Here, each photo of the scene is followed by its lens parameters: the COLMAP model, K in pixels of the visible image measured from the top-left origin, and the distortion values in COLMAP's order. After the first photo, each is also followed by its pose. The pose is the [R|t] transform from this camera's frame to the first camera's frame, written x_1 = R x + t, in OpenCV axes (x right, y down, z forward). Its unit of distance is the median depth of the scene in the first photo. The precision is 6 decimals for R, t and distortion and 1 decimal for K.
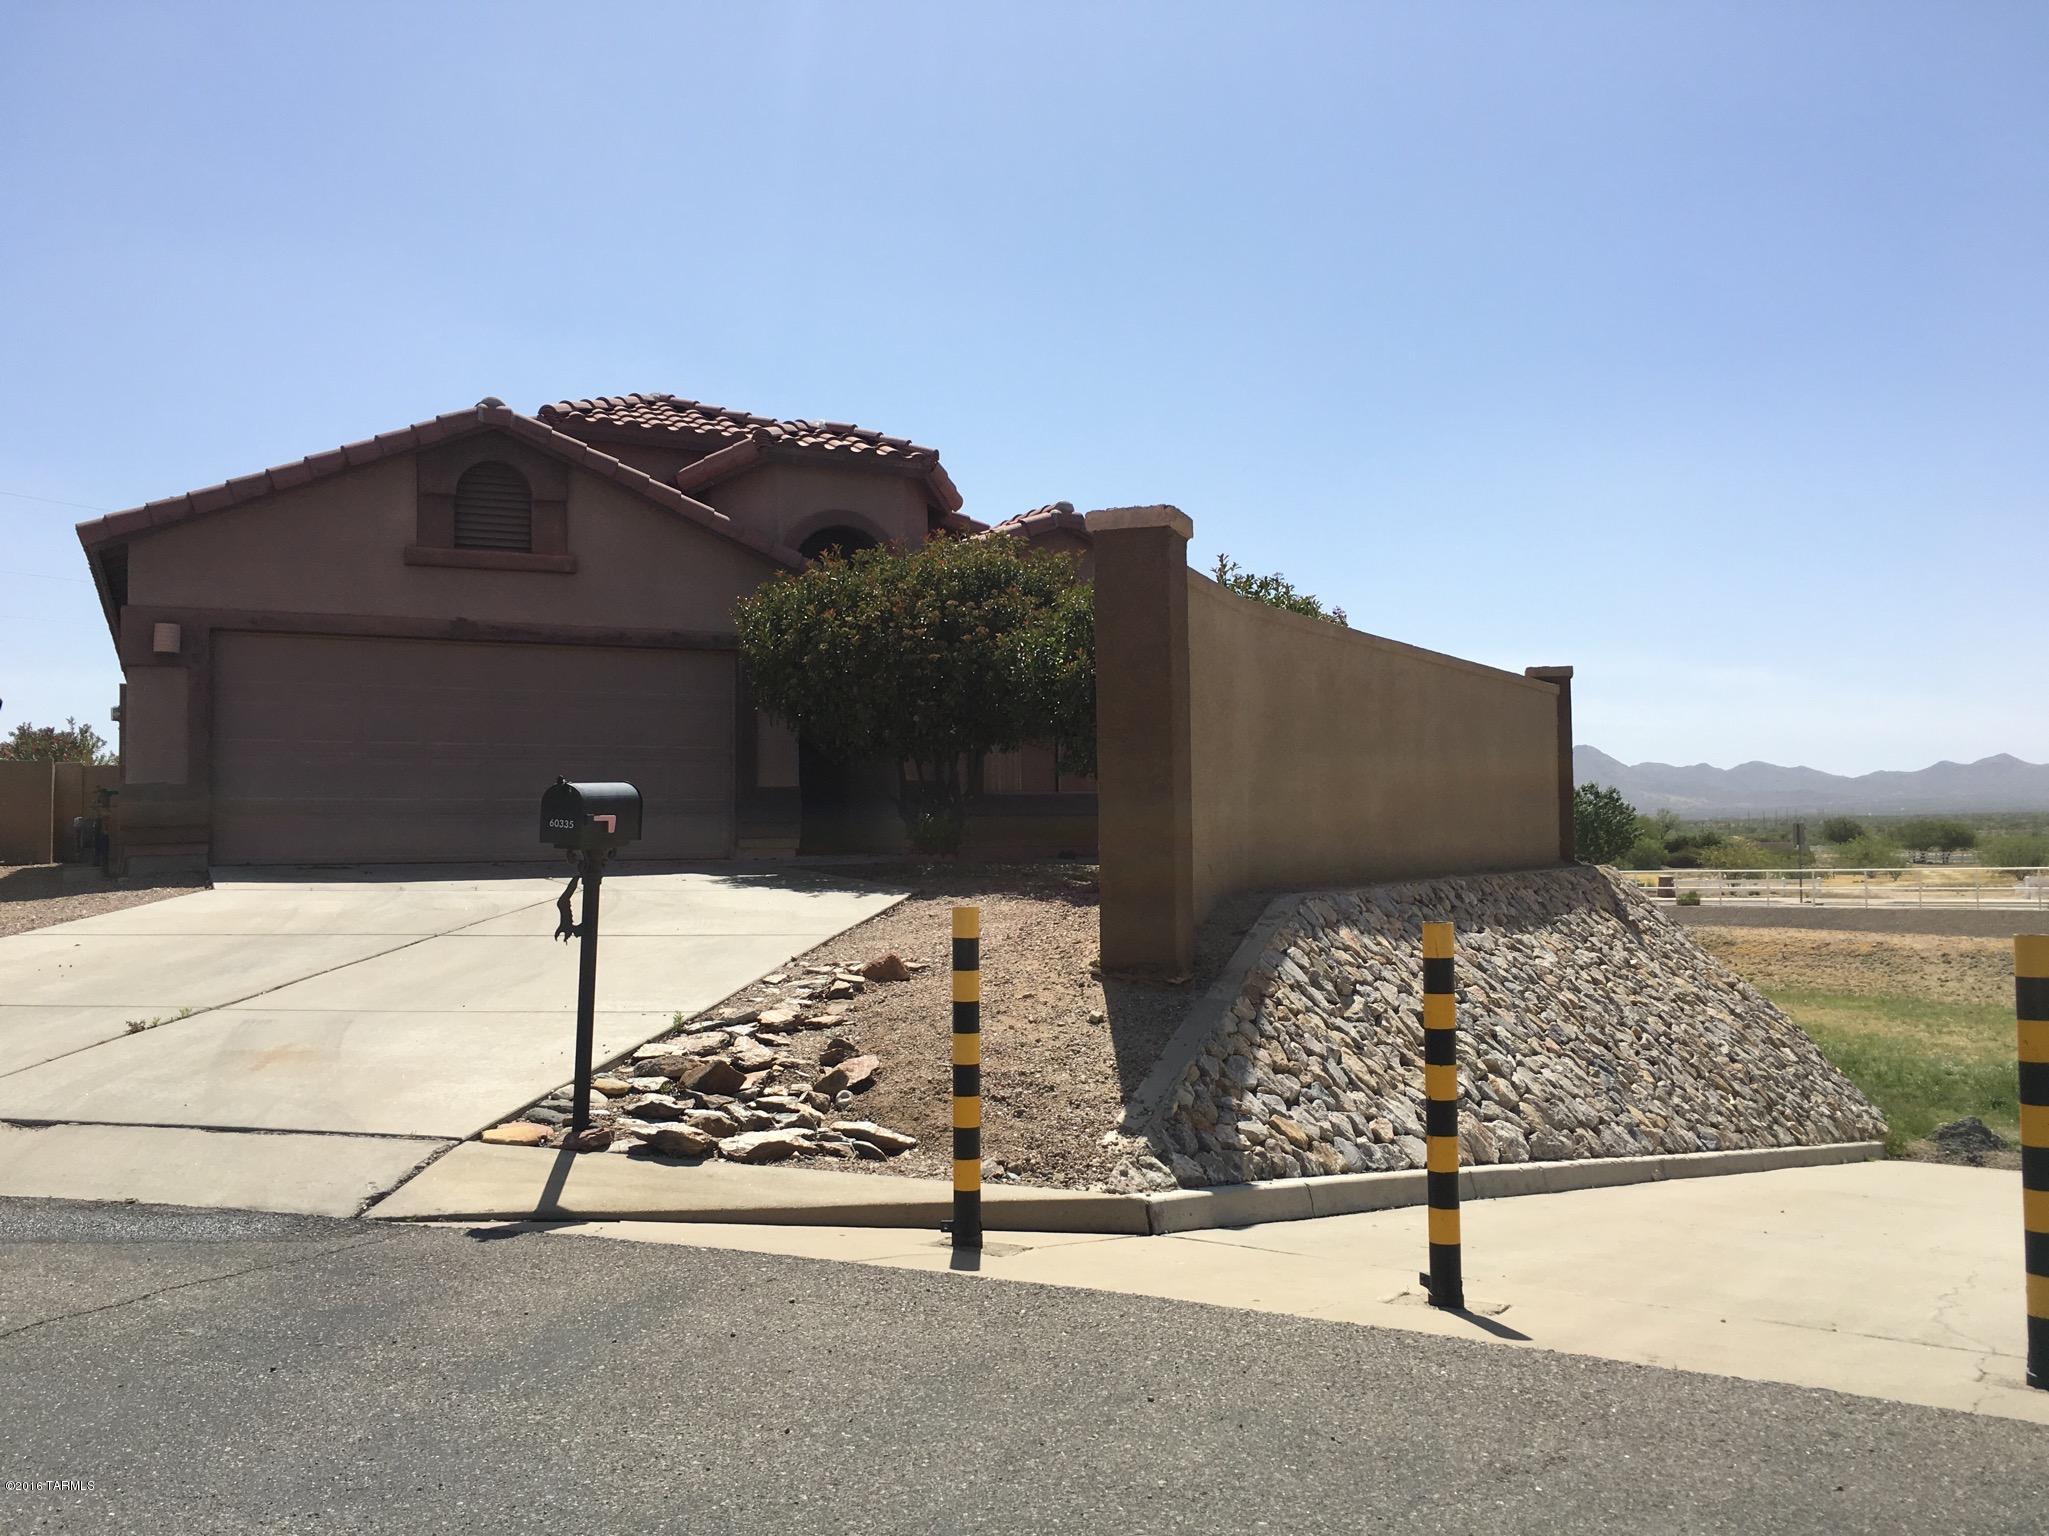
lens RADIAL K [[1730.1, 0, 1033.3], [0, 1730.1, 777.5], [0, 0, 1]] dist [0.078789, -0.105636]
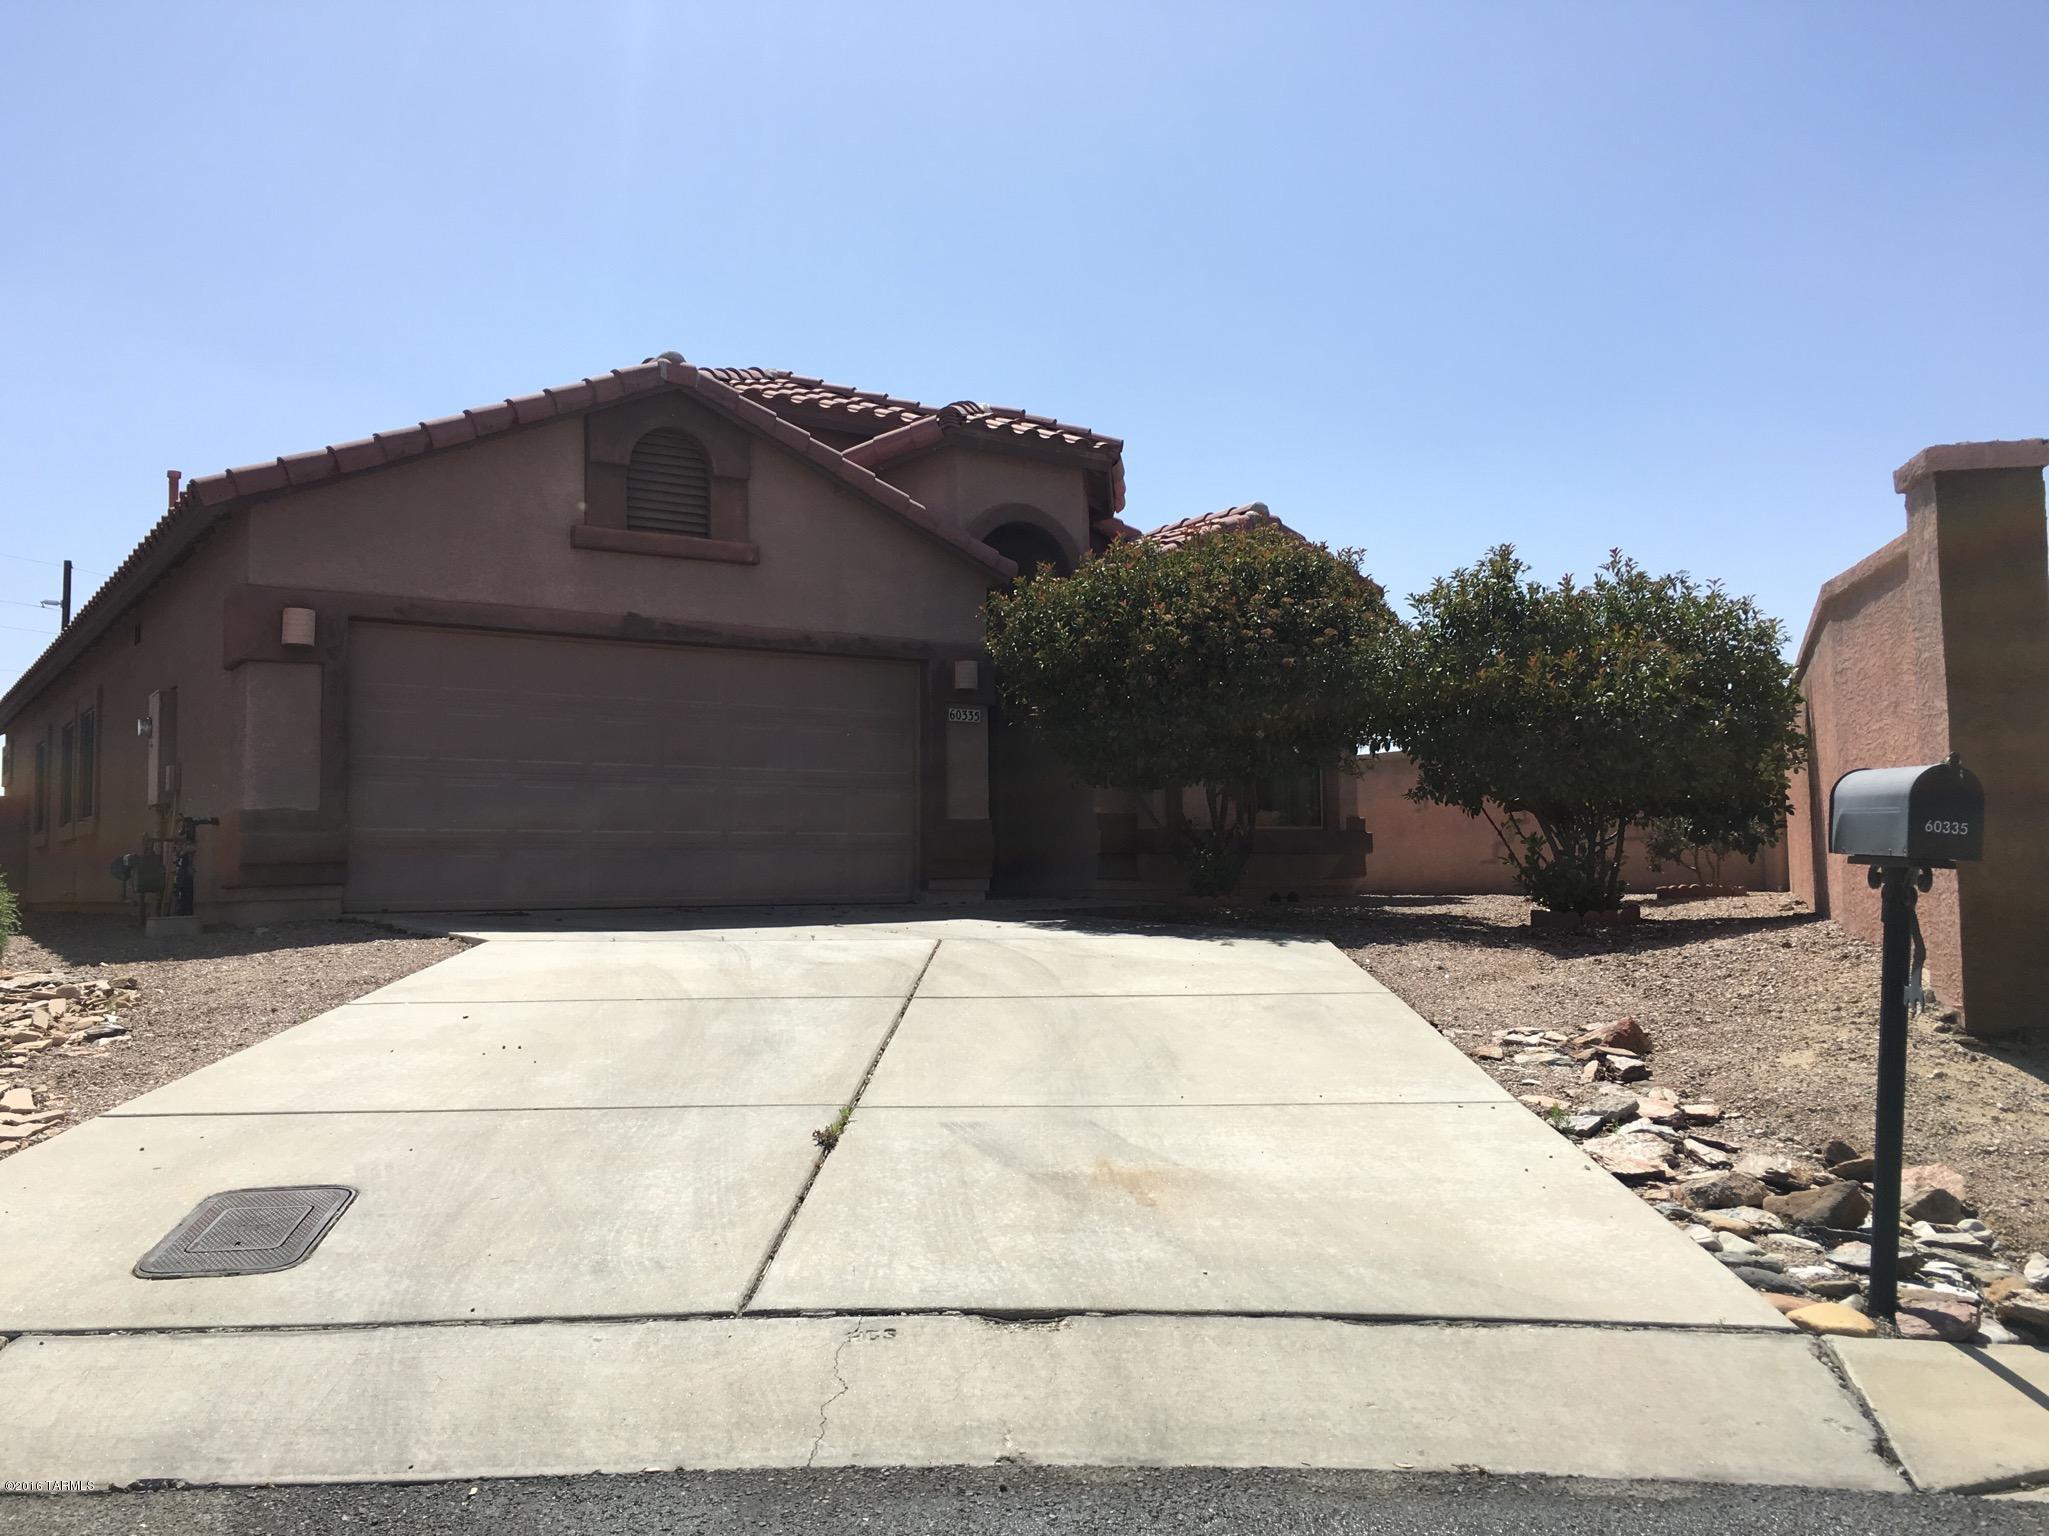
lens RADIAL K [[1730.1, 0, 1015.8], [0, 1730.1, 757.3], [0, 0, 1]] dist [0.078789, -0.105636]
pose [[0.989070, 0.008910, 0.147179, -0.268700], [-0.002836, 0.999137, -0.041428, 0.010861], [-0.147421, 0.040558, 0.988242, 0.157460]]
